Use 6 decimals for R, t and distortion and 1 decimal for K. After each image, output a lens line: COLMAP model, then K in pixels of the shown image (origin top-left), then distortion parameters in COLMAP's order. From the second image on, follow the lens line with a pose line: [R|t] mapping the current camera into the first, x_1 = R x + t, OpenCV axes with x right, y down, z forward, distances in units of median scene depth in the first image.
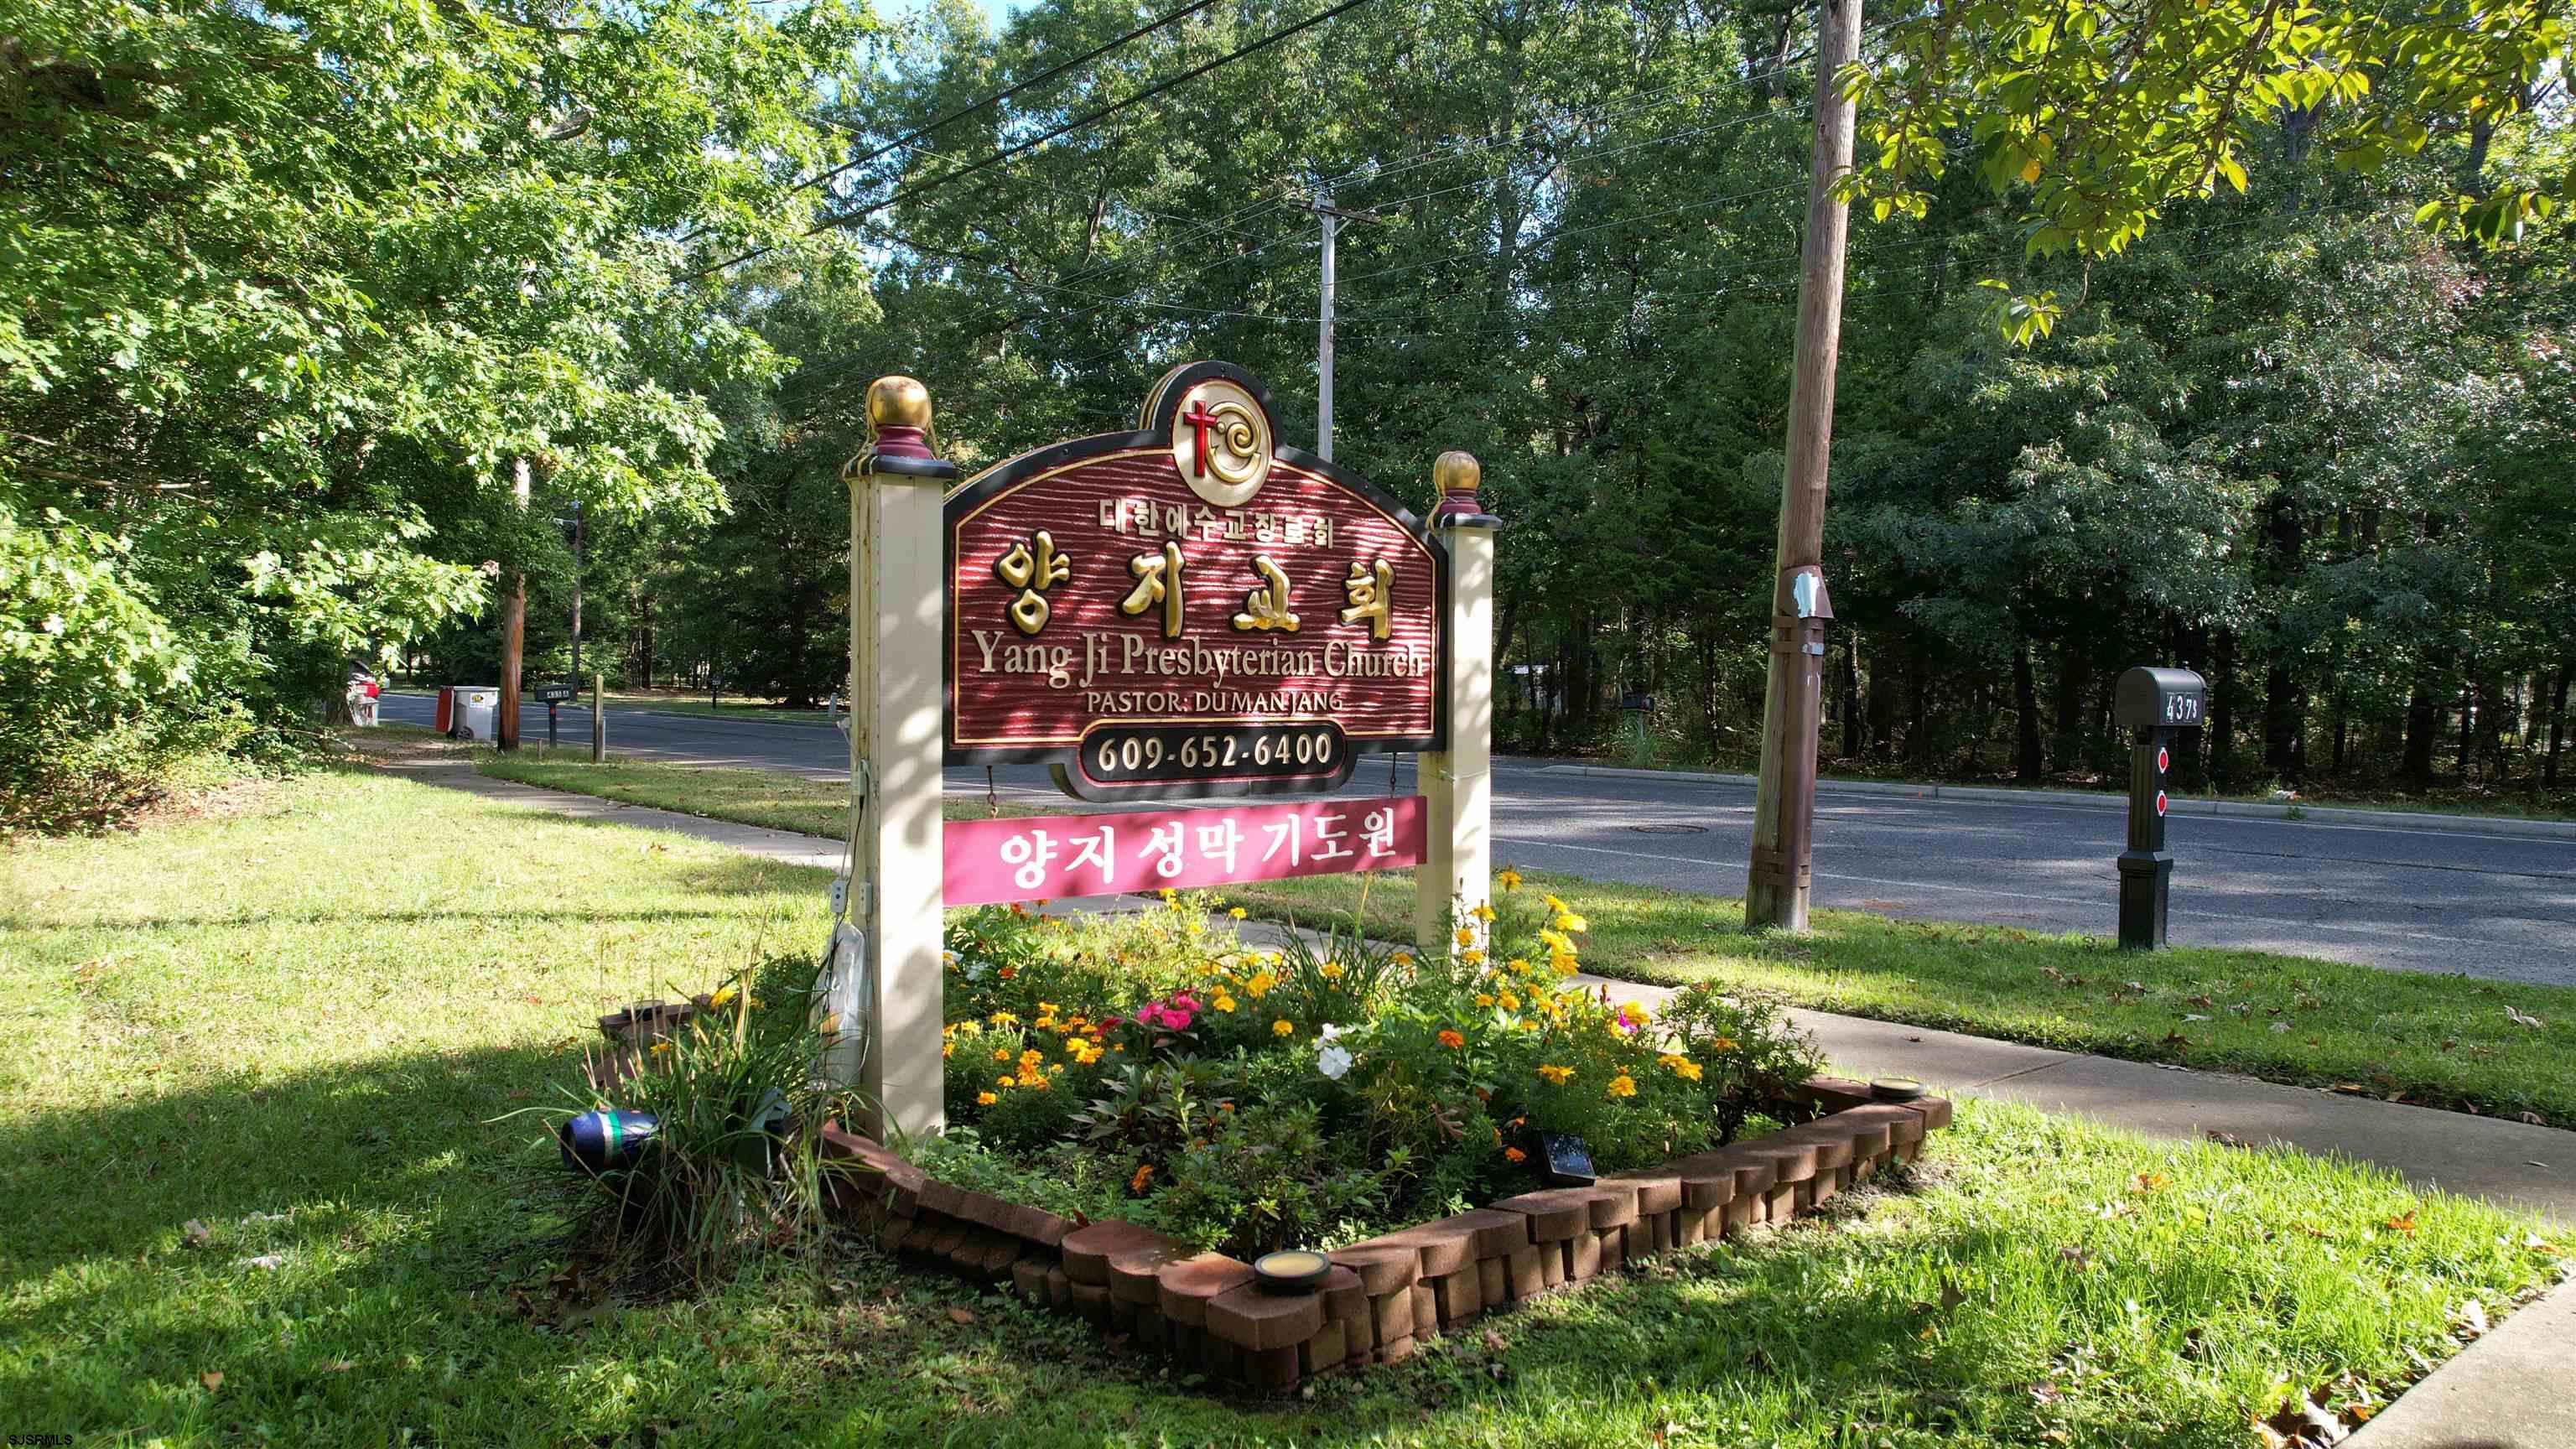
lens RADIAL K [[1745.5, 0, 1282.9], [0, 1745.5, 737.7], [0, 0, 1]] dist [-0.084539, 0.094597]
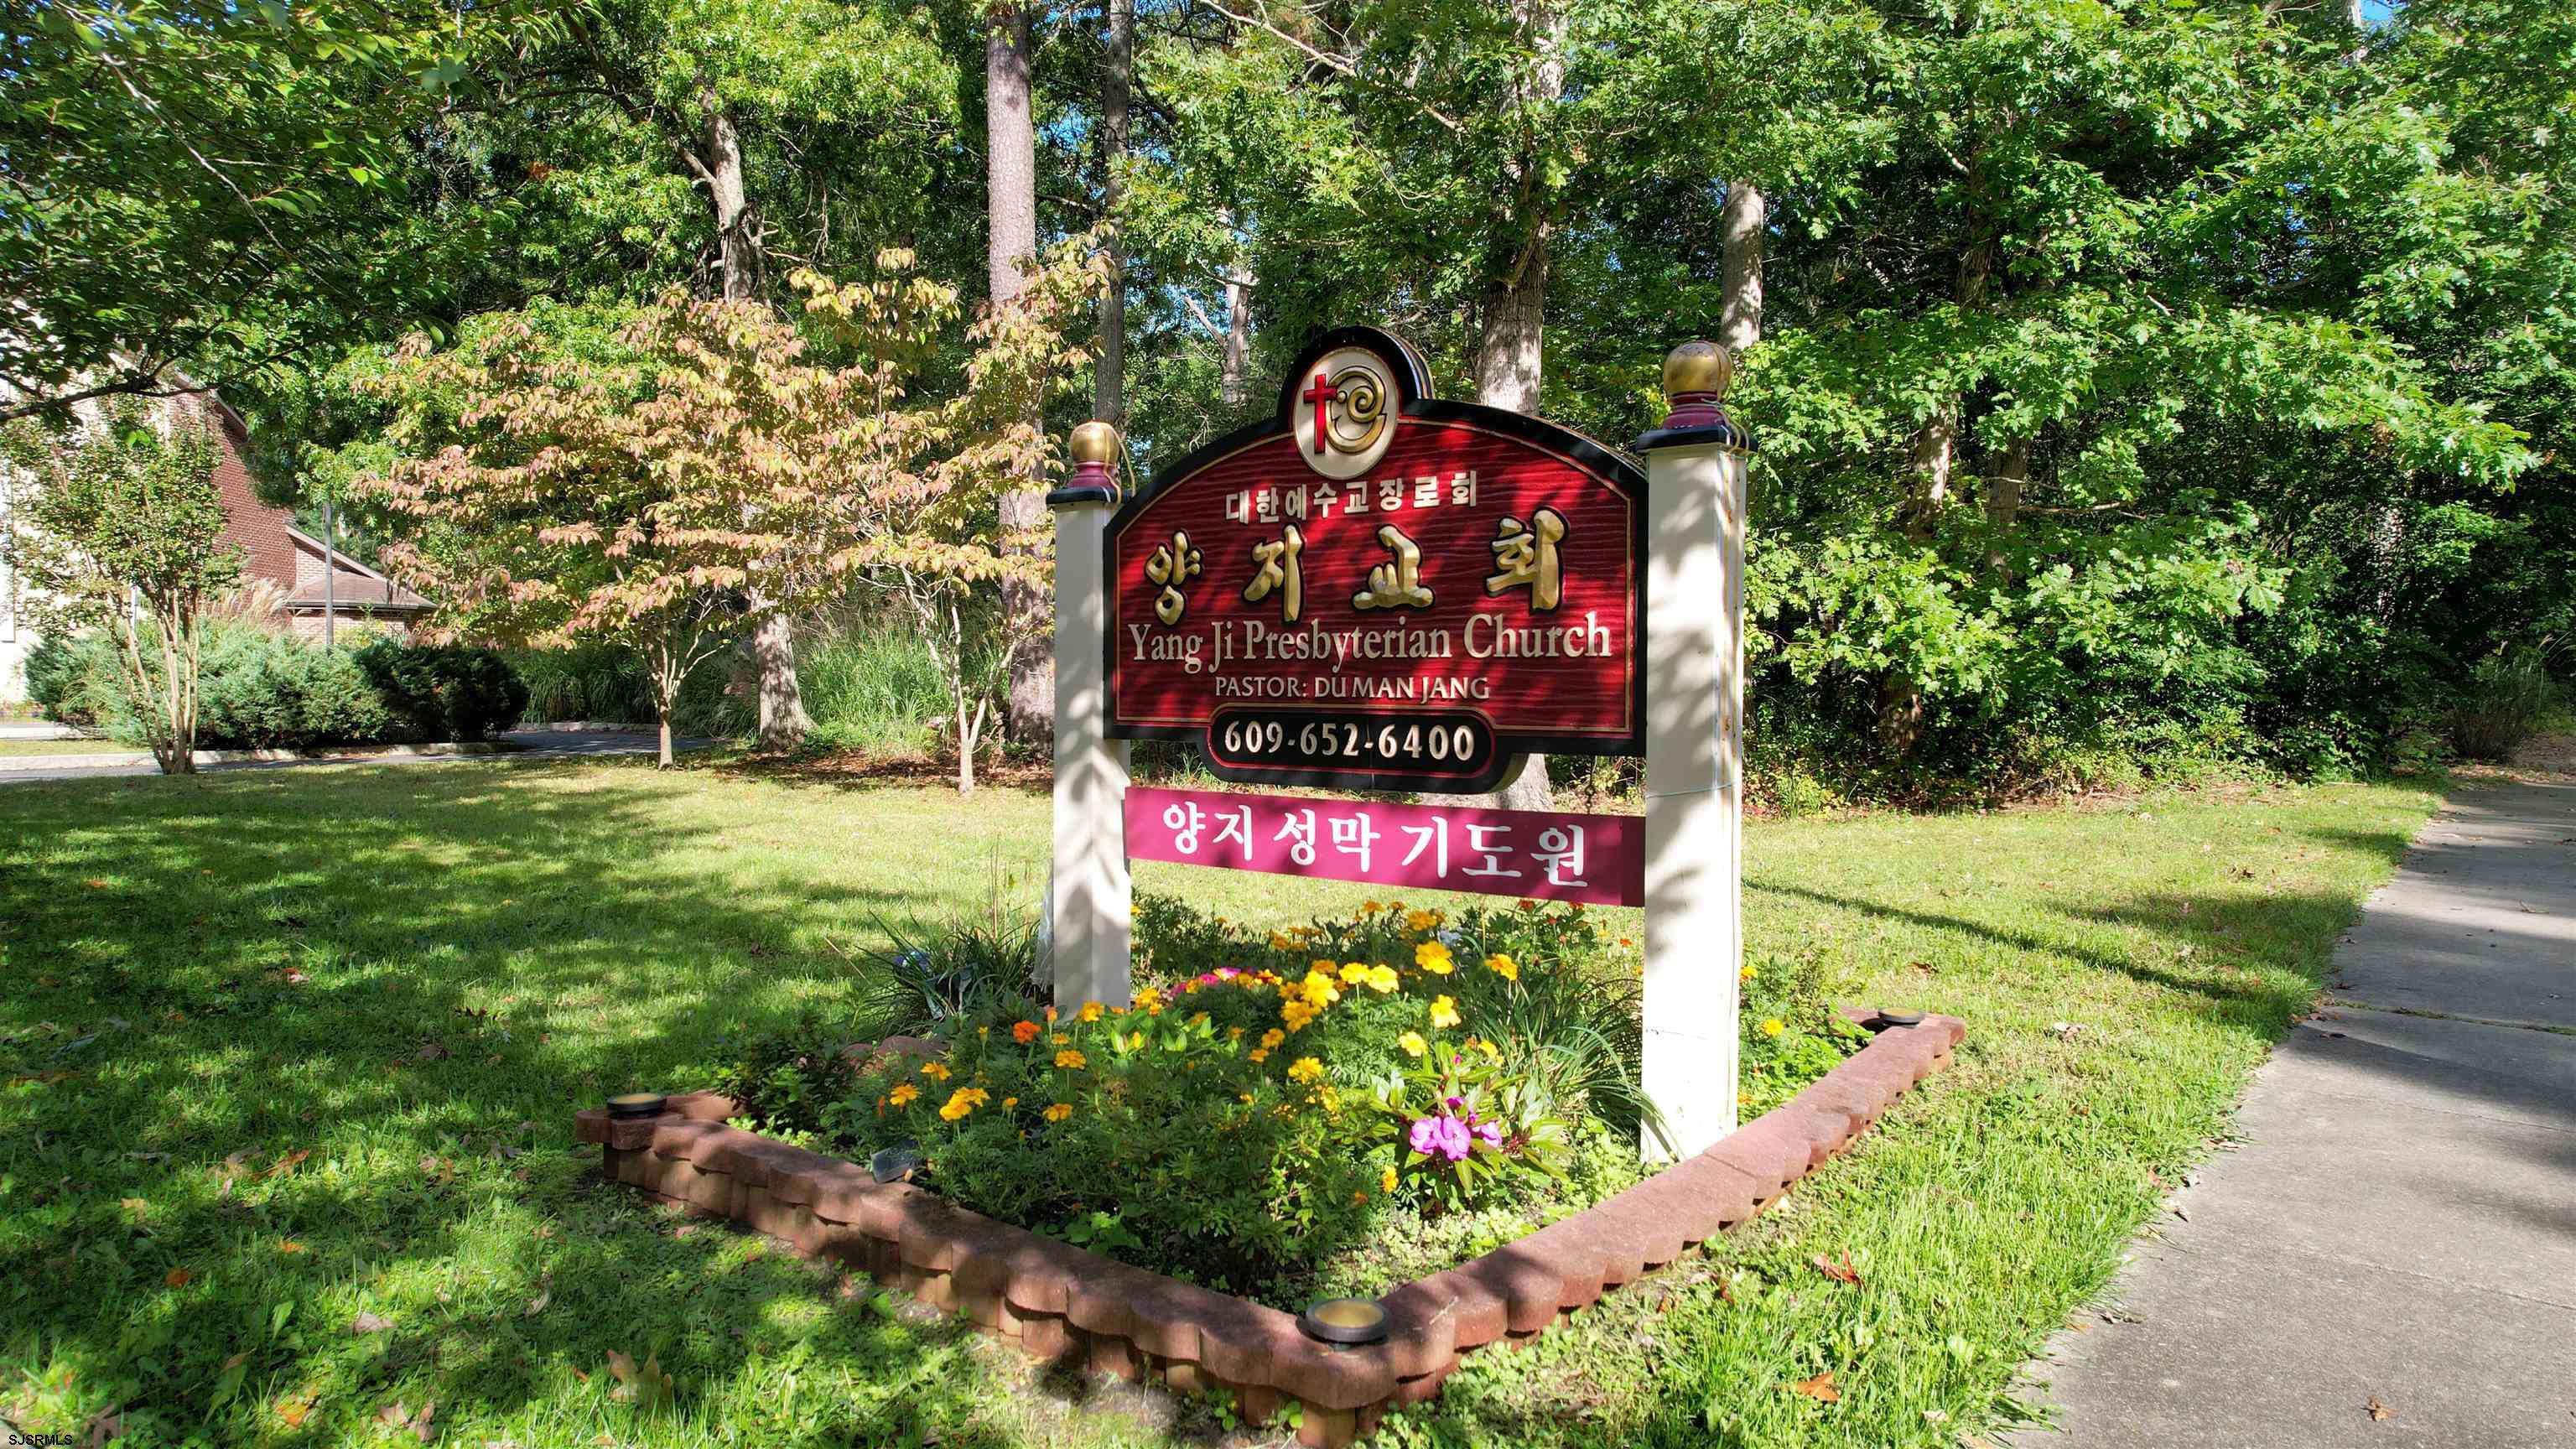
lens RADIAL K [[1745.5, 0, 1282.9], [0, 1745.5, 737.7], [0, 0, 1]] dist [-0.084539, 0.094597]
pose [[0.127806, 0.023712, -0.991516, 0.914654], [-0.035371, 0.999187, 0.019336, -0.010665], [0.991168, 0.032600, 0.128541, 0.865689]]
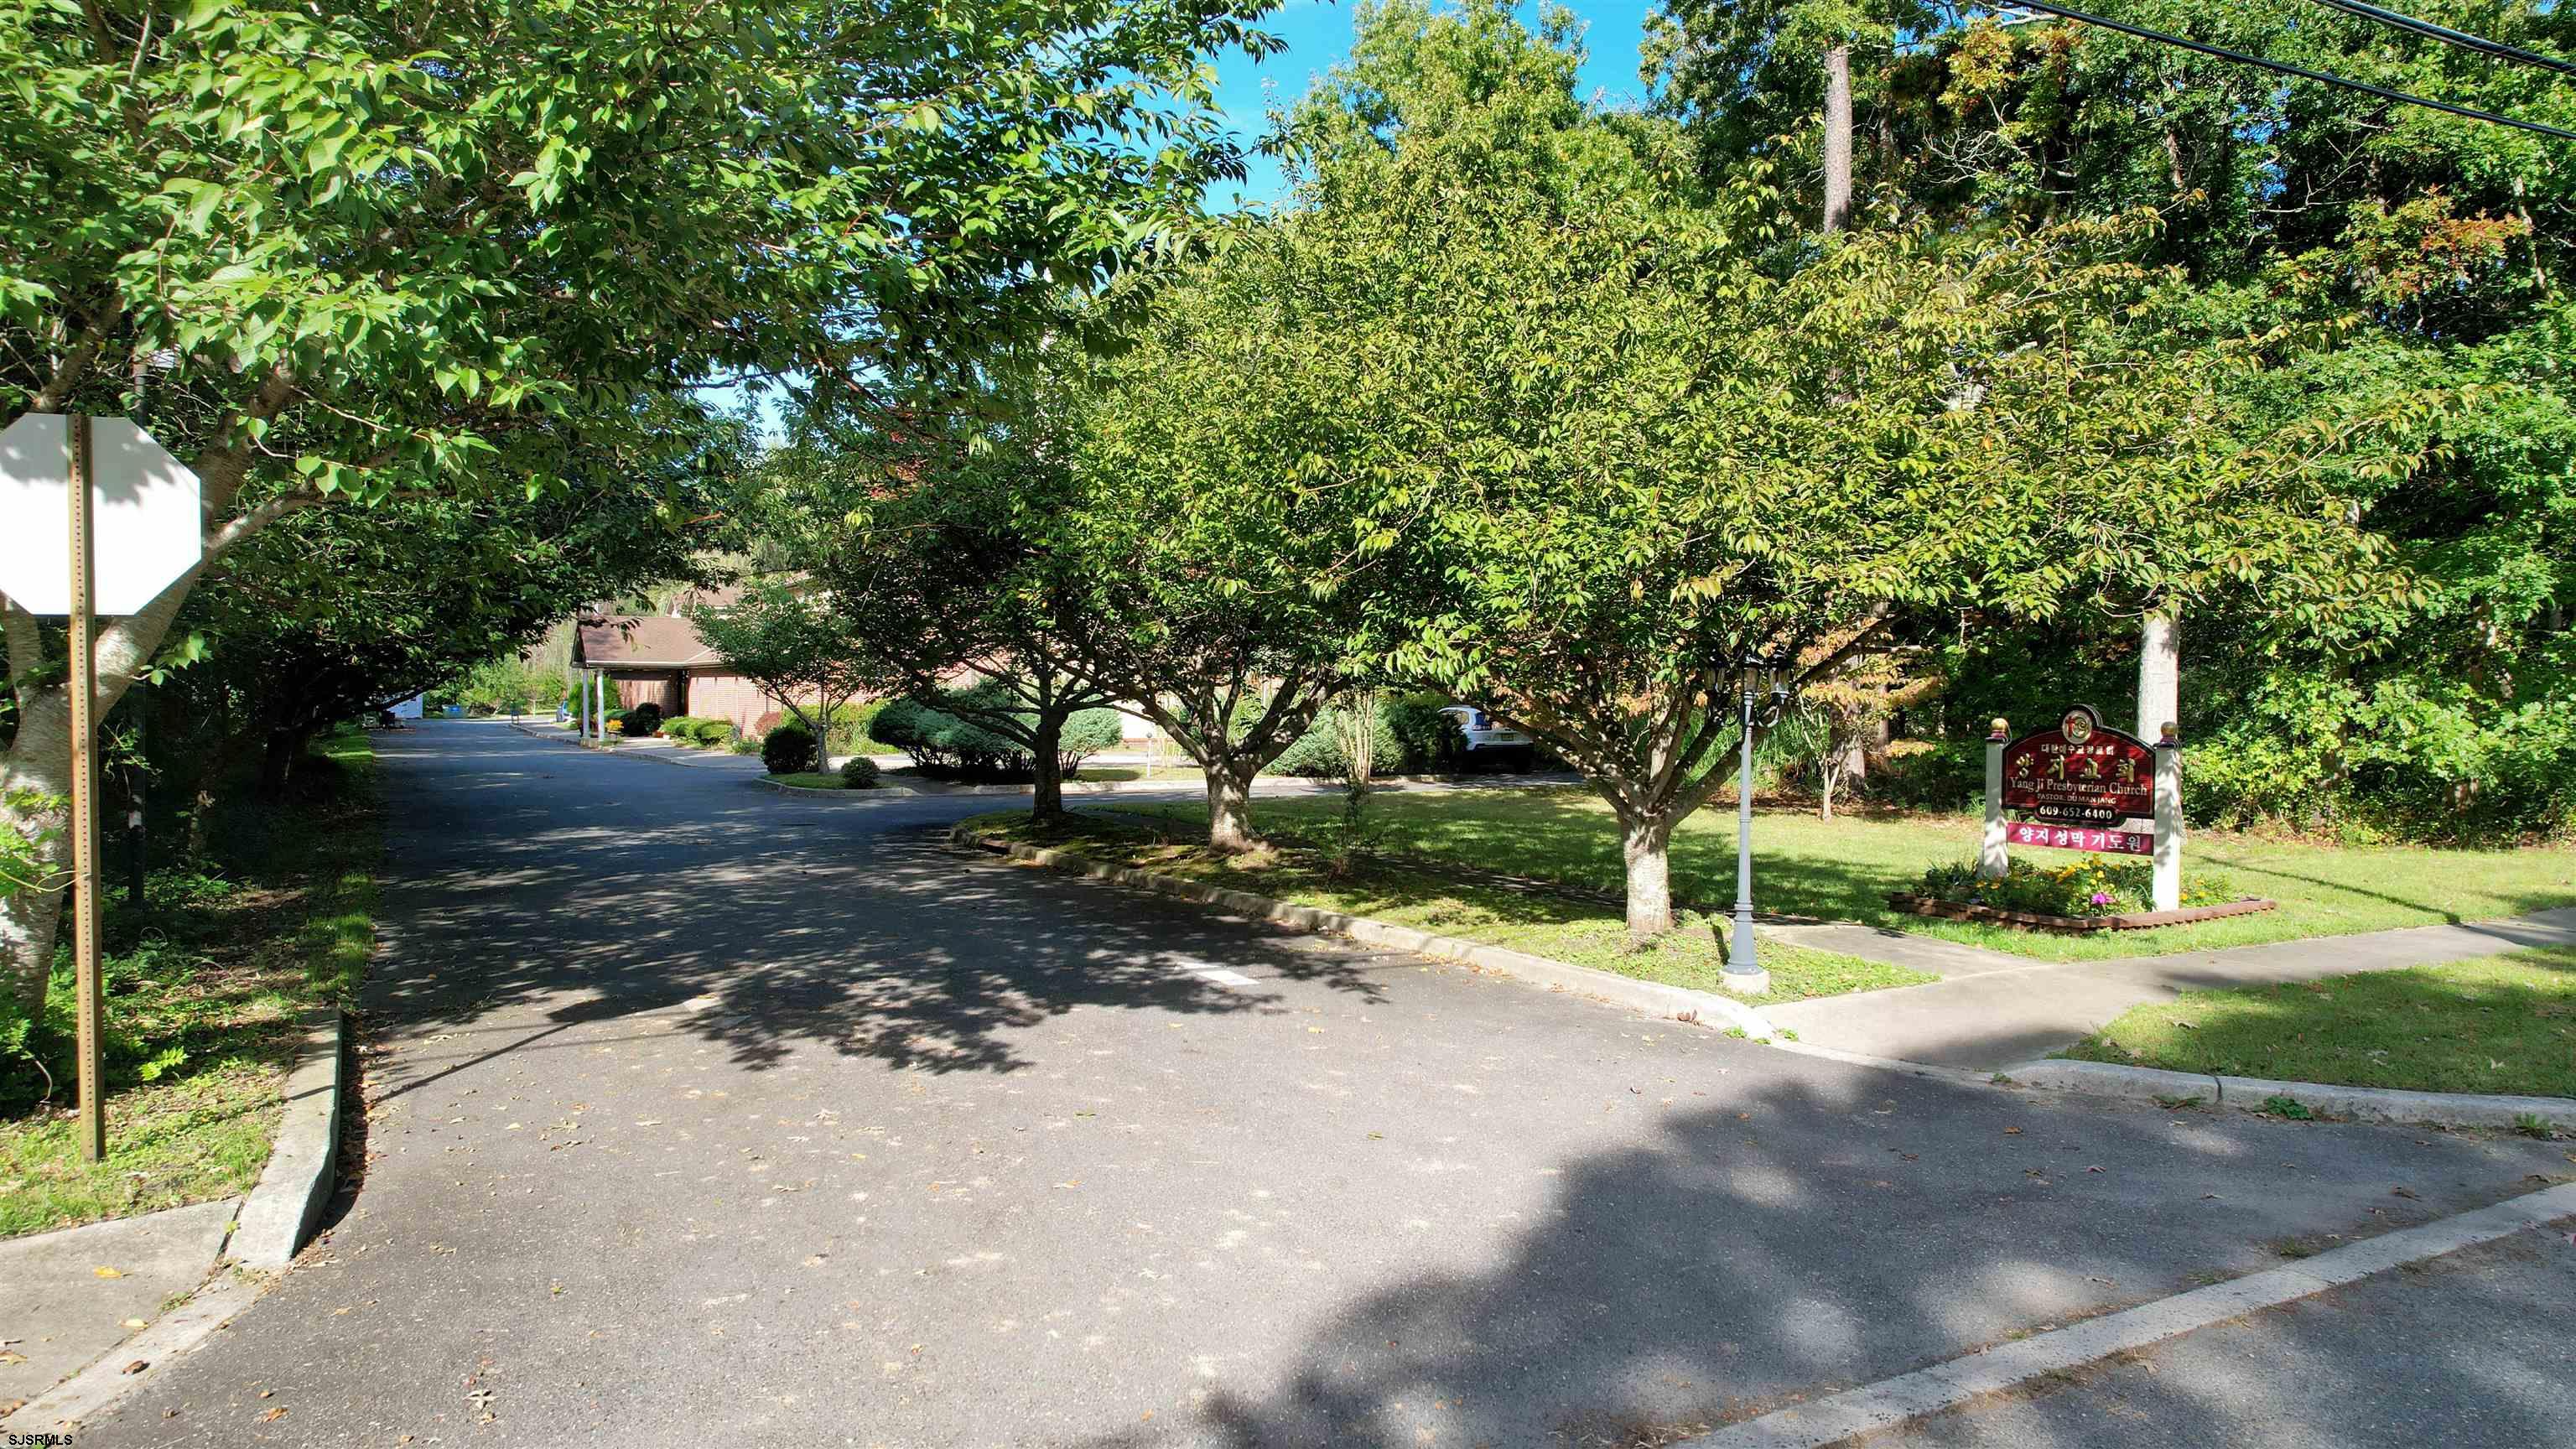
lens RADIAL K [[1745.5, 0, 1282.9], [0, 1745.5, 737.7], [0, 0, 1]] dist [-0.084539, 0.094597]
pose [[-0.247391, 0.011462, -0.968848, 3.857624], [-0.045340, 0.998698, 0.023393, -0.156097], [0.967854, 0.049715, -0.246549, 0.298729]]
